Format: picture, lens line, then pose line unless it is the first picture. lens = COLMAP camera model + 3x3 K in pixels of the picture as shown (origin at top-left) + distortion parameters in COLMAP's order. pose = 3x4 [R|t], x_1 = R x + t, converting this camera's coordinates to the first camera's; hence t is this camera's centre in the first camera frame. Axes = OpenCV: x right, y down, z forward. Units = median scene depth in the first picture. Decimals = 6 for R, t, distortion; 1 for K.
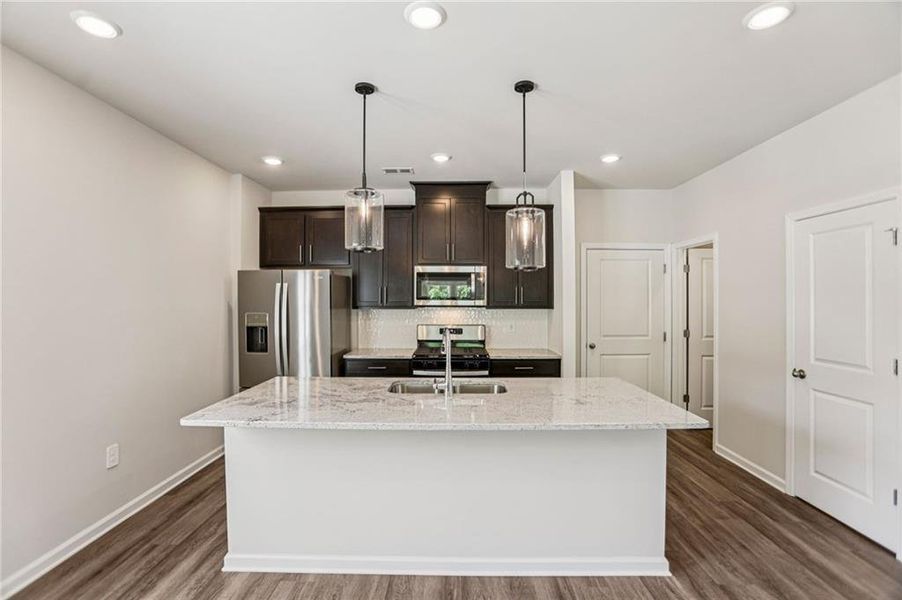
lens RADIAL K [[425.8, 0, 448.2], [0, 425.8, 303.7], [0, 0, 1]] dist [-0.050083, 0.014071]
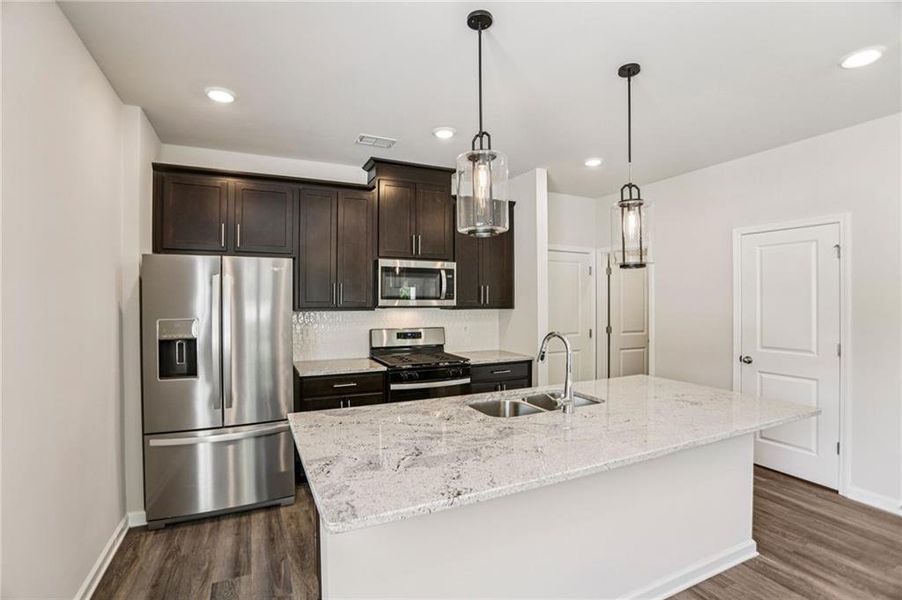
lens RADIAL K [[425.8, 0, 454.0], [0, 425.8, 298.8], [0, 0, 1]] dist [-0.050083, 0.014071]
pose [[0.892880, 0.000547, 0.450295, -0.342425], [0.004394, 0.999941, -0.009928, -0.001431], [-0.450274, 0.010843, 0.892825, 0.204802]]
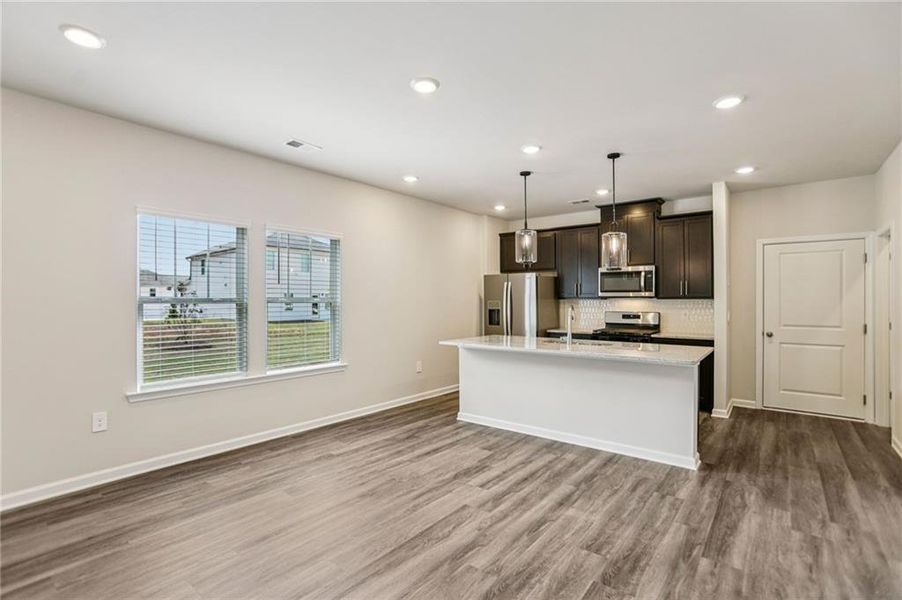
lens RADIAL K [[425.8, 0, 441.5], [0, 425.8, 303.2], [0, 0, 1]] dist [-0.050083, 0.014071]
pose [[0.786899, 0.006552, -0.617047, 0.386716], [-0.005984, 0.999978, 0.002986, 0.026209], [0.617053, 0.001343, 0.786920, -0.400940]]
